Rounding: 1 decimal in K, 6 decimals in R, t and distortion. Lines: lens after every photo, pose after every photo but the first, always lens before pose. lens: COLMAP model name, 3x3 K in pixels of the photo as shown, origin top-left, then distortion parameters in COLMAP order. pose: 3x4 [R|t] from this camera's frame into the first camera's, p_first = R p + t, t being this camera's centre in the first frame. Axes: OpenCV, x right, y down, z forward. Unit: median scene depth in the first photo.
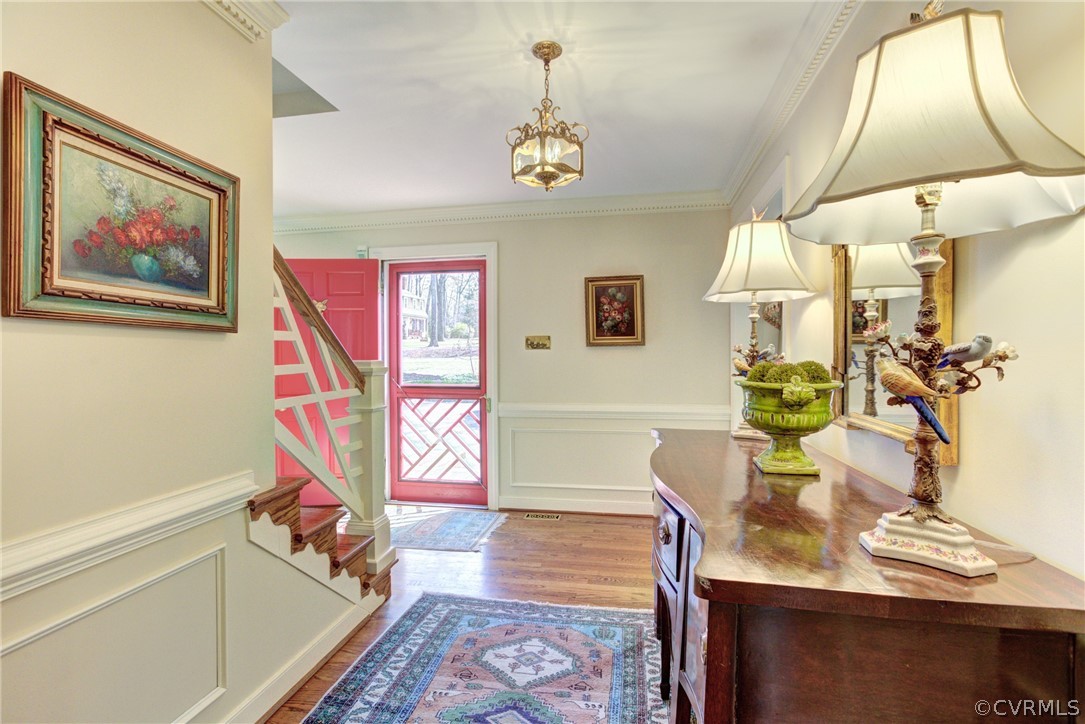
lens RADIAL K [[490.7, 0, 548.9], [0, 490.7, 355.4], [0, 0, 1]] dist [-0.011445, 0.000968]
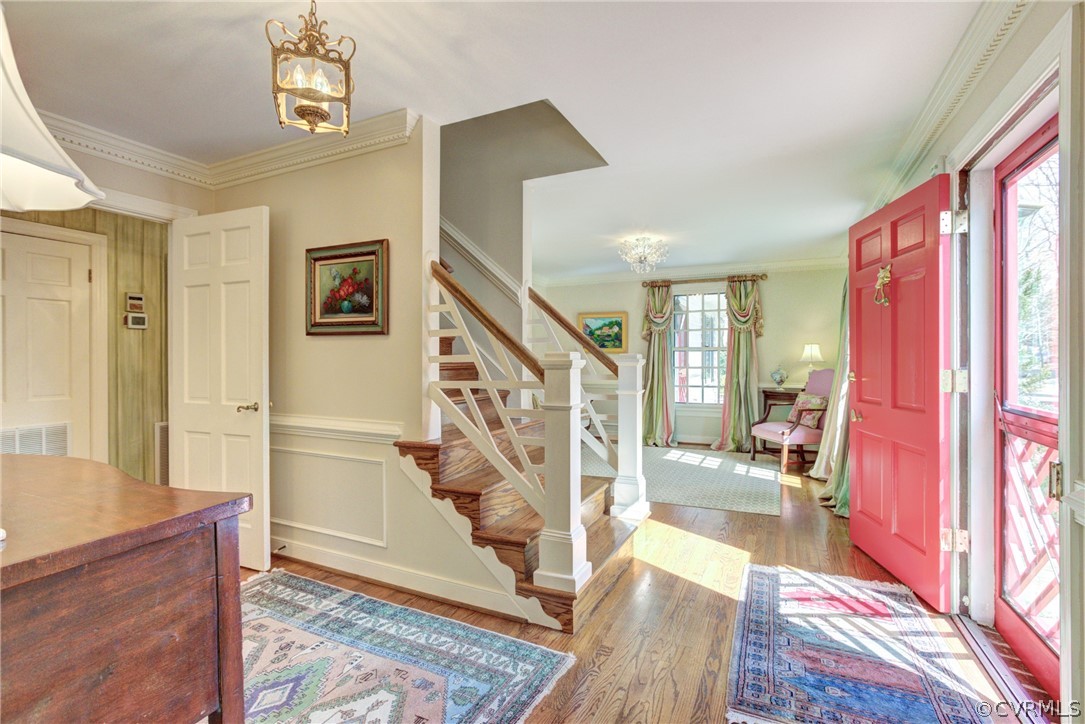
lens RADIAL K [[490.7, 0, 550.6], [0, 490.7, 368.1], [0, 0, 1]] dist [-0.011445, 0.000968]
pose [[-0.257427, 0.014173, -0.966194, 0.670882], [0.005127, 0.999898, 0.013301, 0.039798], [0.966284, -0.001530, -0.257474, 1.638373]]
